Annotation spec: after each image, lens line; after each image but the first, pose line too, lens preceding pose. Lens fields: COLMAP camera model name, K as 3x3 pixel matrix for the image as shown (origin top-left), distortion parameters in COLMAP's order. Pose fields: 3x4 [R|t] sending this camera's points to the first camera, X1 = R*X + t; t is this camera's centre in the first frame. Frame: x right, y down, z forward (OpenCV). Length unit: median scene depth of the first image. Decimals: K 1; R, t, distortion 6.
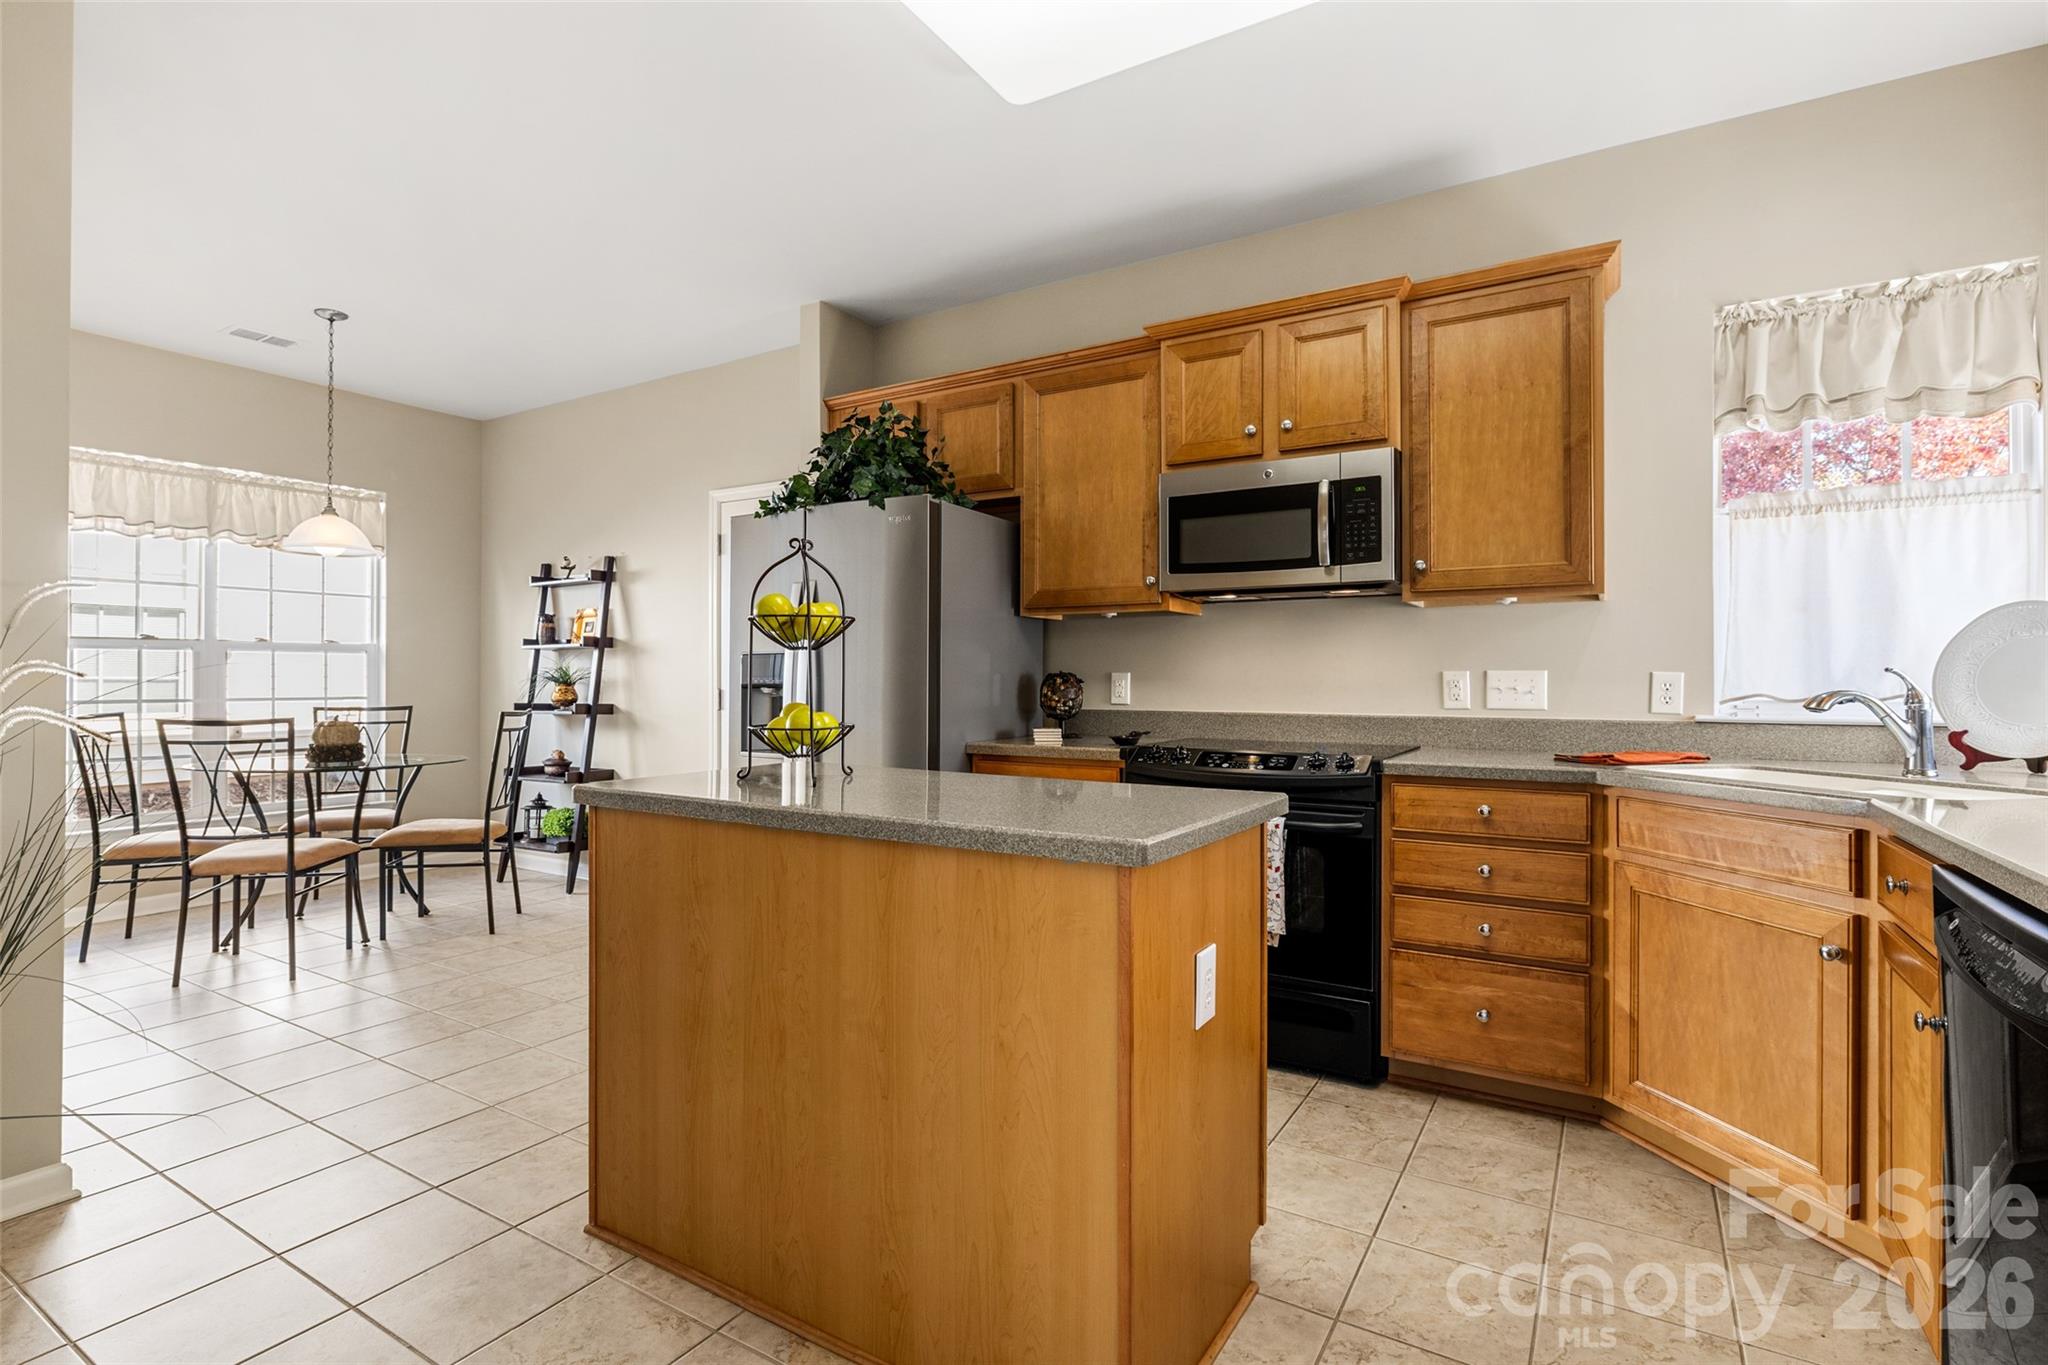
lens RADIAL K [[988.2, 0, 1014.7], [0, 988.2, 671.7], [0, 0, 1]] dist [-0.004944, 0.001002]
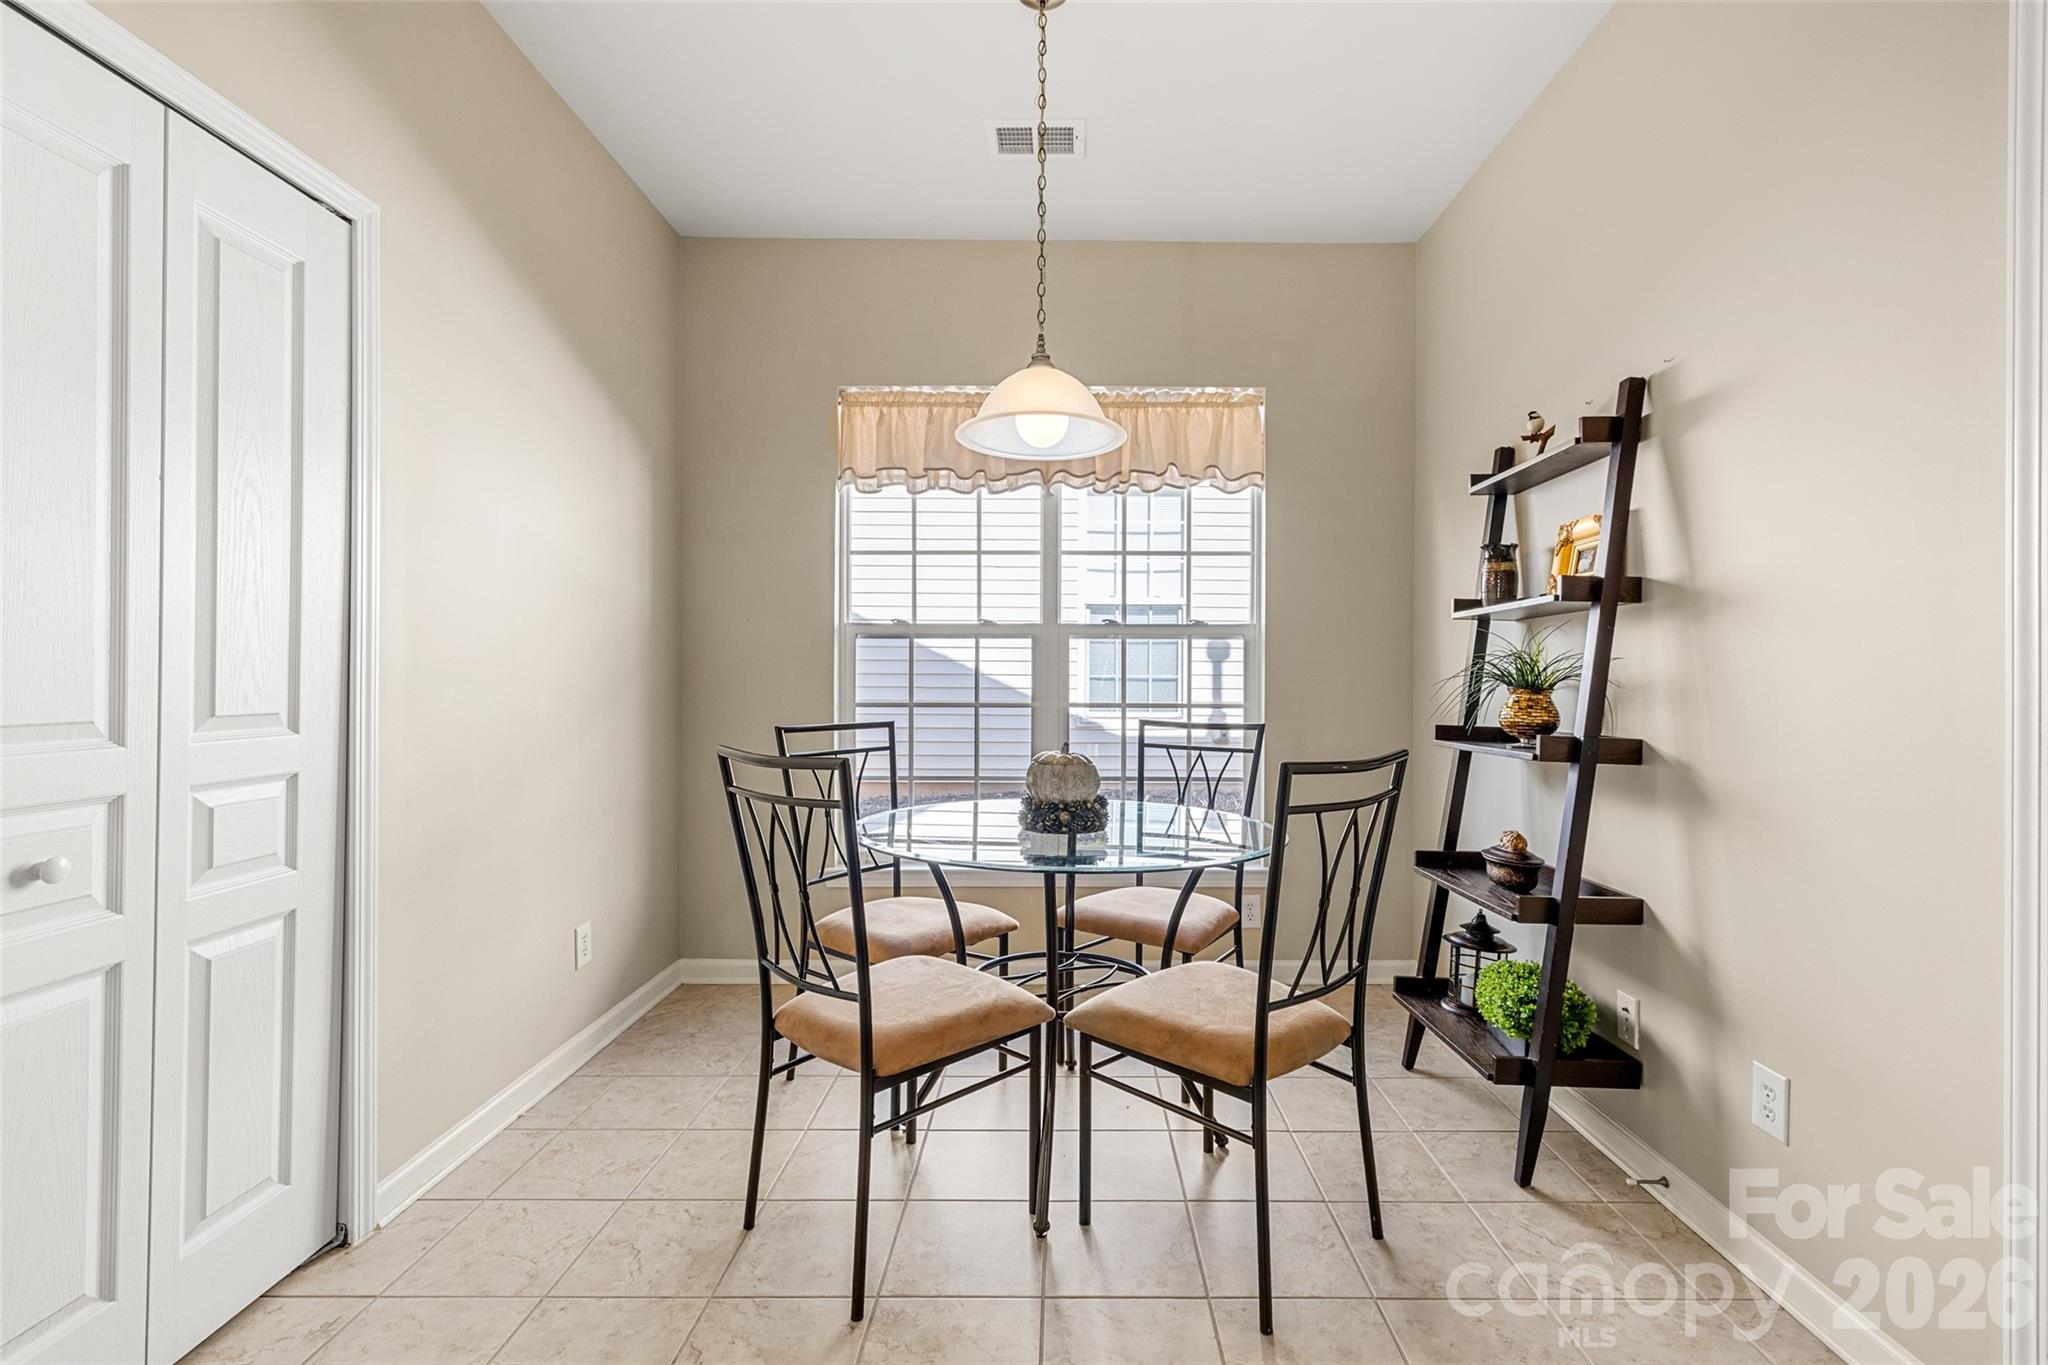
lens RADIAL K [[904.2, 0, 1073.3], [0, 904.2, 669.3], [0, 0, 1]] dist [0.001756, 0.000006]
pose [[0.538378, -0.005445, -0.842686, -0.218175], [0.002880, 0.999985, -0.004621, 0.004896], [0.842698, 0.000061, 0.538386, 0.601179]]
